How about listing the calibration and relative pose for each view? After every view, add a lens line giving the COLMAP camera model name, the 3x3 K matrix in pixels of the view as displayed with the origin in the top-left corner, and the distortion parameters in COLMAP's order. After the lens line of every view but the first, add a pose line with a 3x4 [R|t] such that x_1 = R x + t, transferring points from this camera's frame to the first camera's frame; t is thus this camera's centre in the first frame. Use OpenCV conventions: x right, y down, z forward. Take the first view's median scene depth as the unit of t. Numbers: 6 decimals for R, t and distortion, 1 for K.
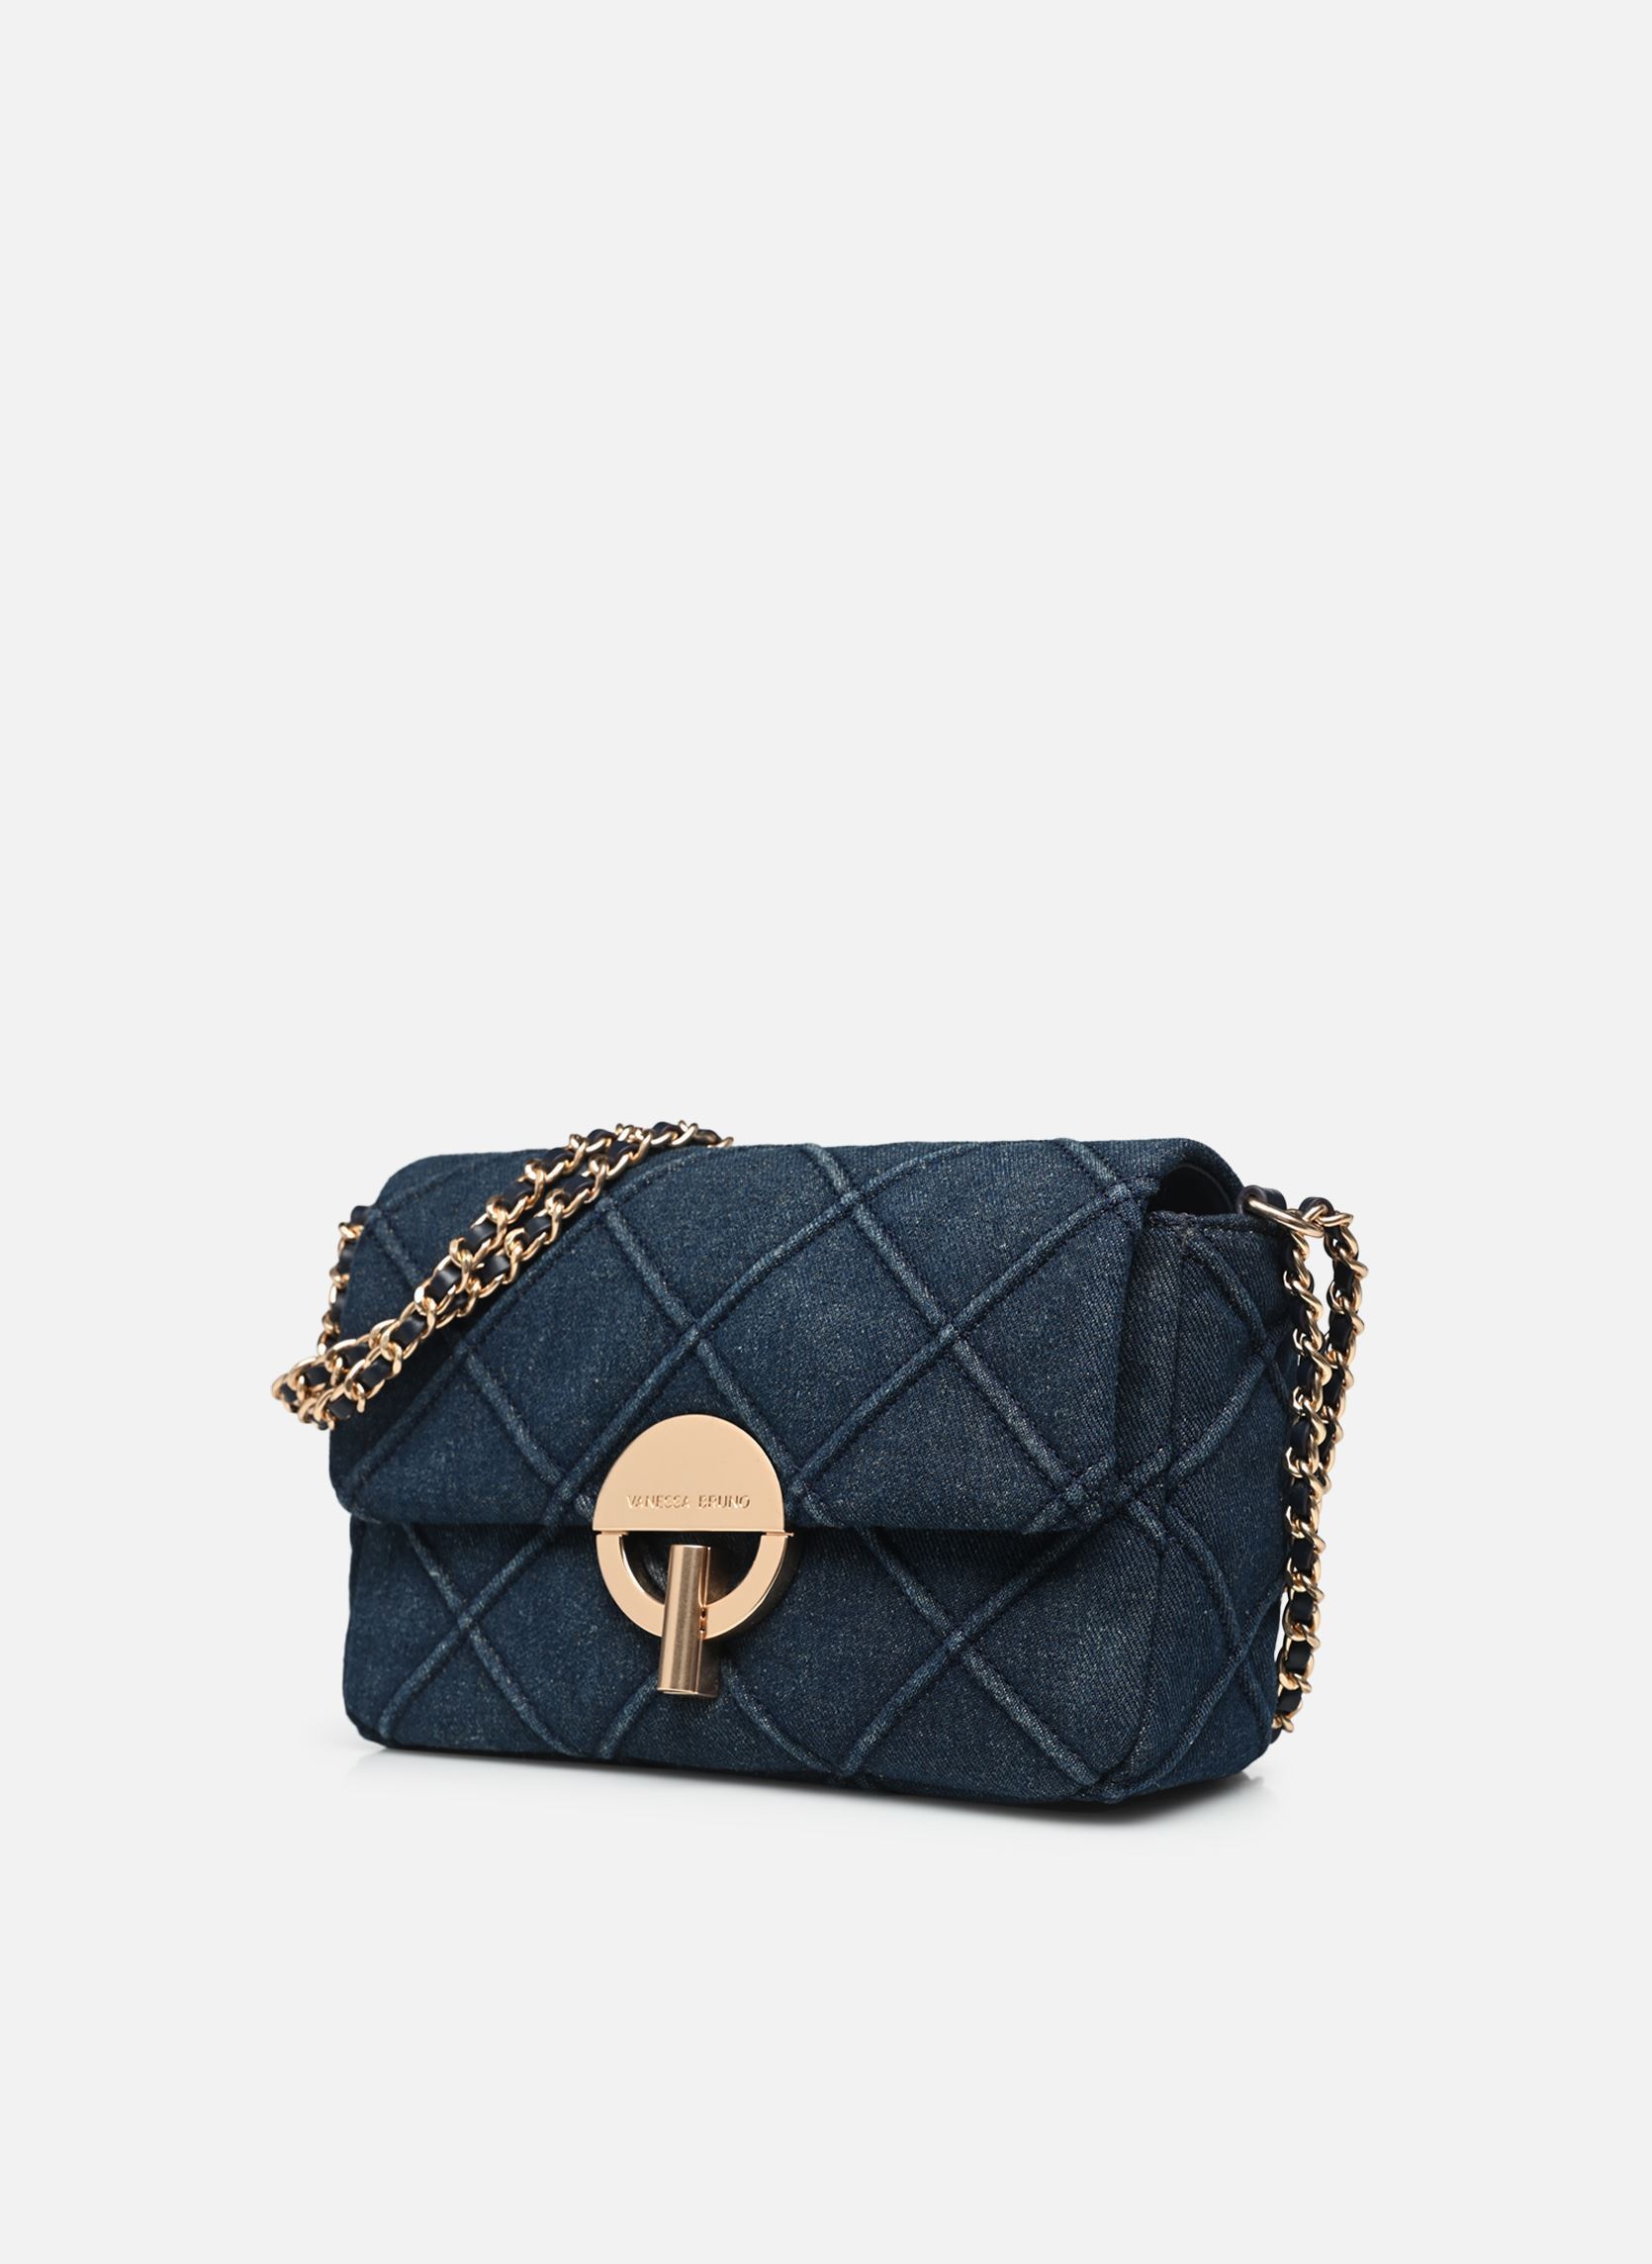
lens RADIAL K [[7007.1, 0, 826.0], [0, 7007.1, 1132.0], [0, 0, 1]] dist [-0.081153, -0.175895]
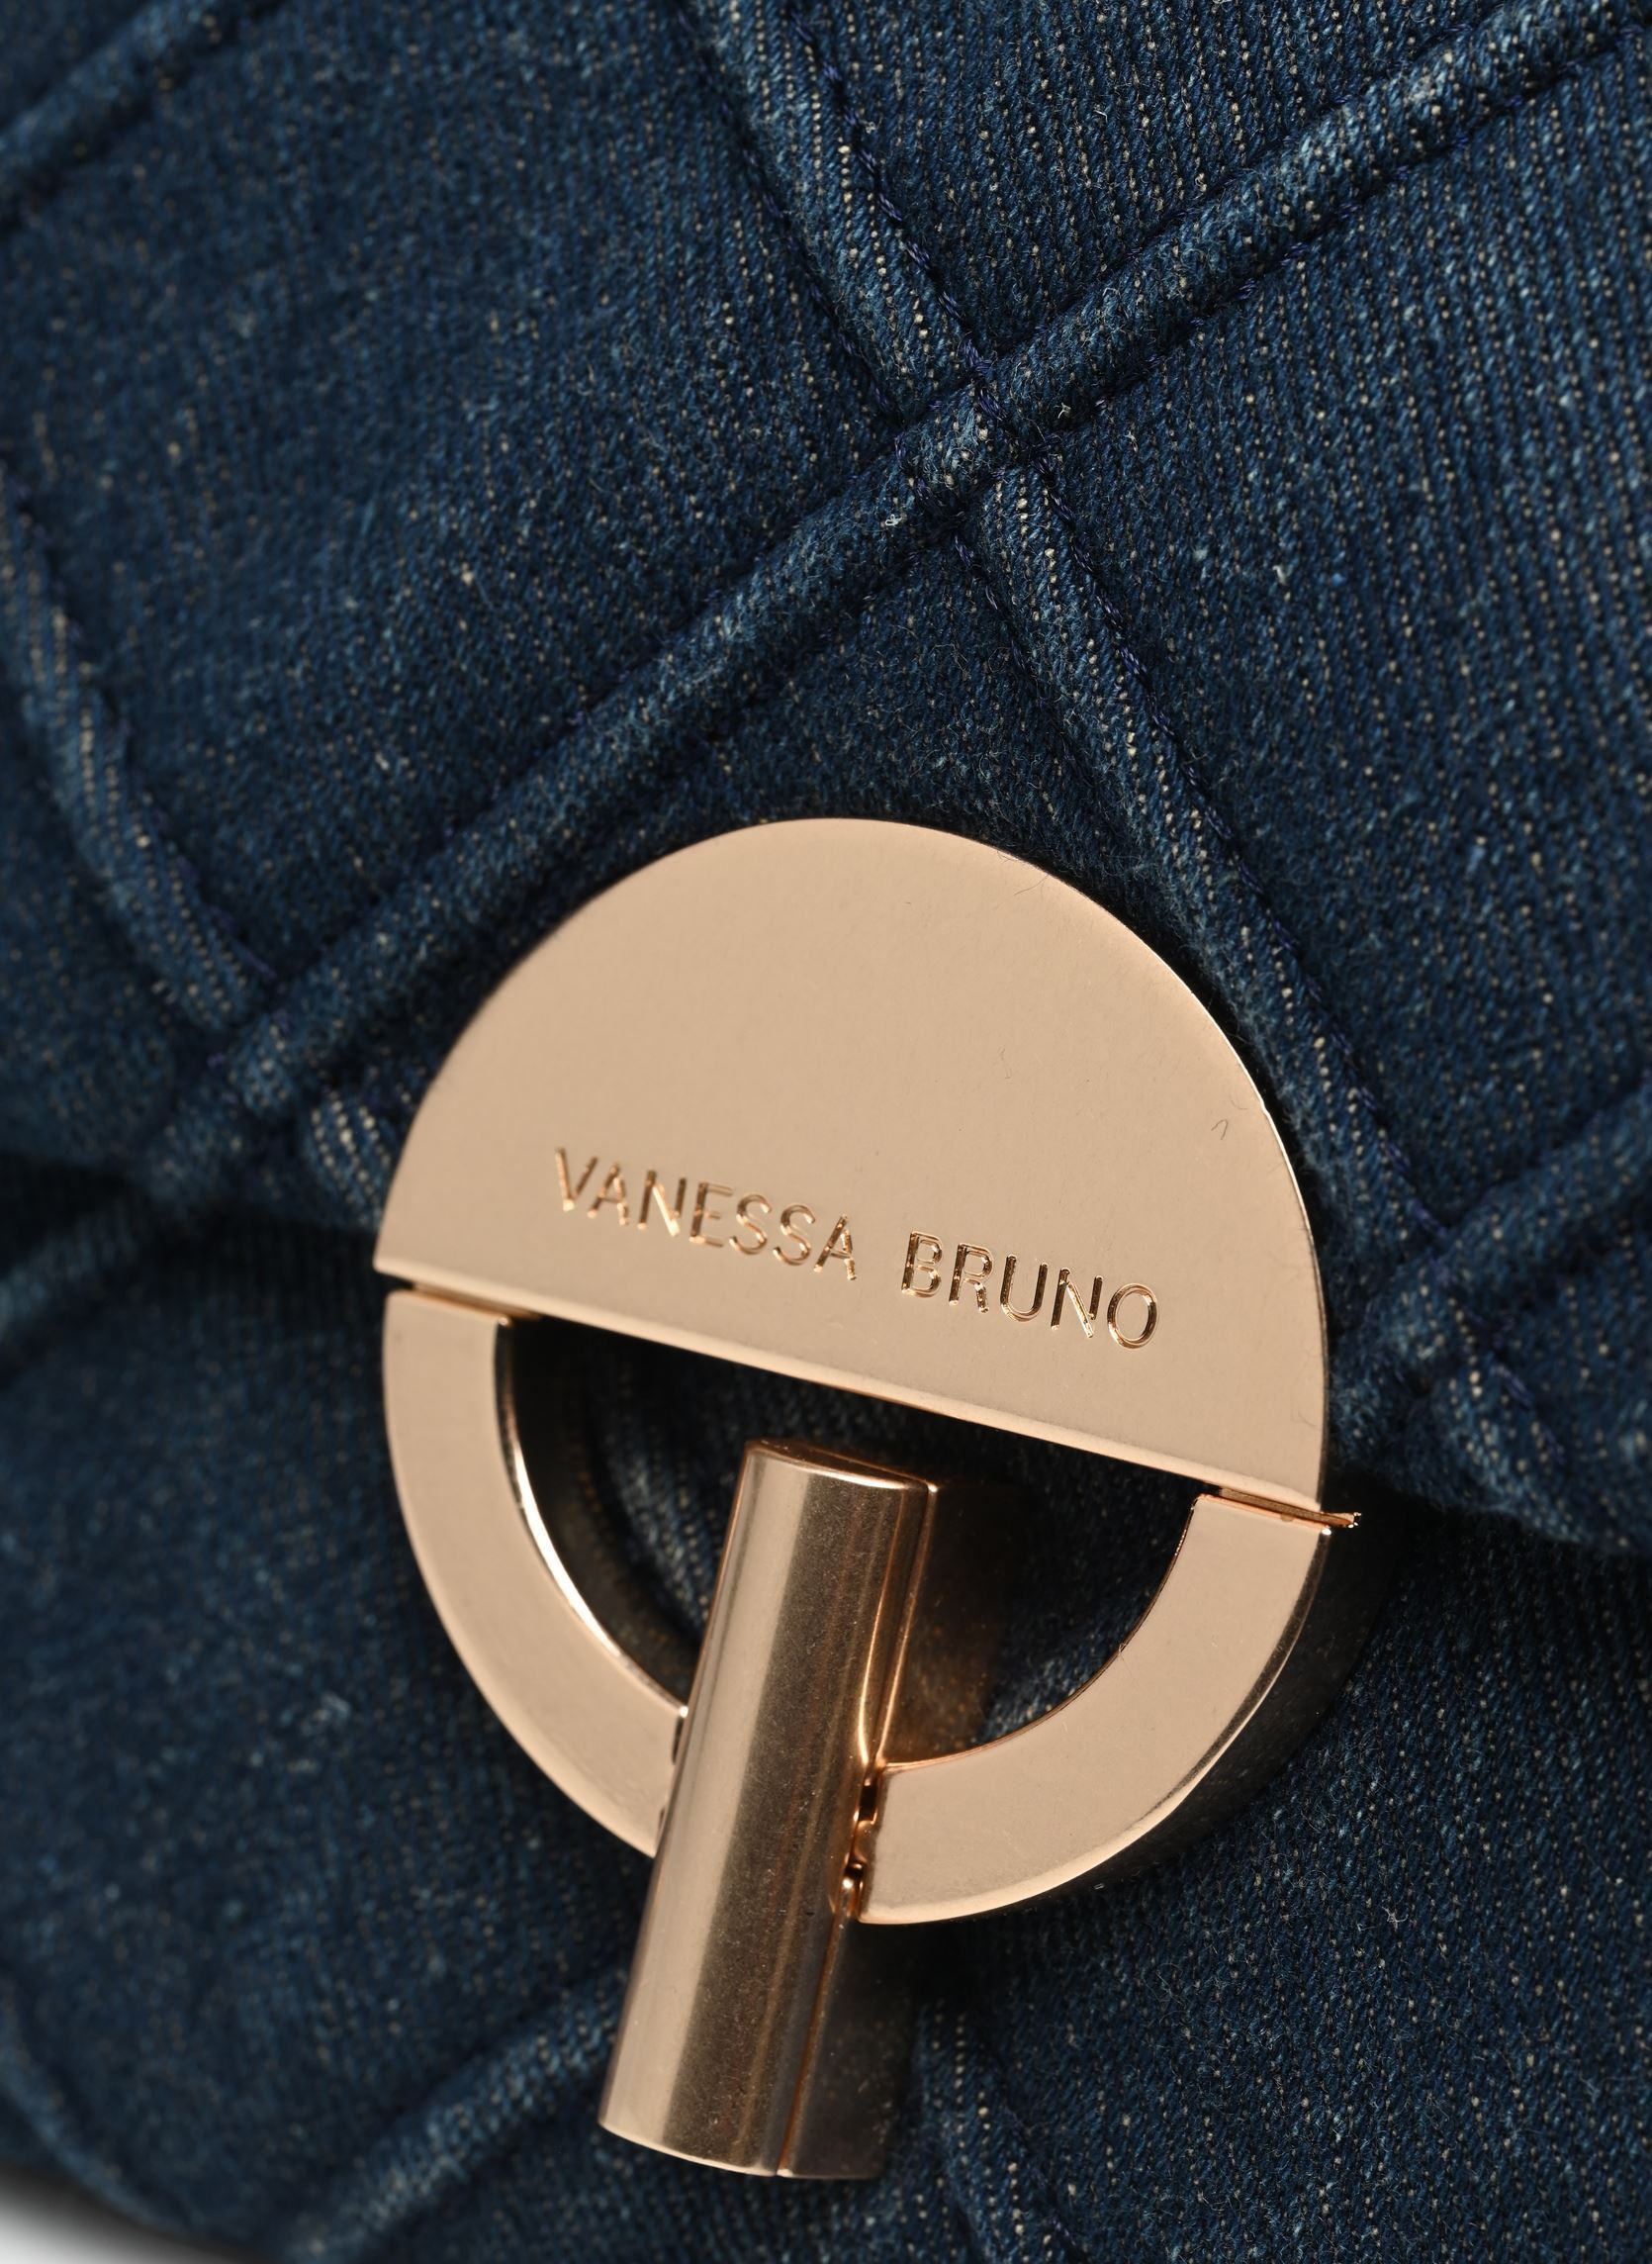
lens RADIAL K [[12465.5, 0, 826.0], [0, 12465.5, 1132.0], [0, 0, 1]] dist [0.009476, 1.877905]
pose [[0.994038, 0.108531, 0.010446, -0.024486], [-0.108691, 0.978786, 0.173678, -0.013676], [0.008625, -0.173778, 0.984747, 0.640472]]
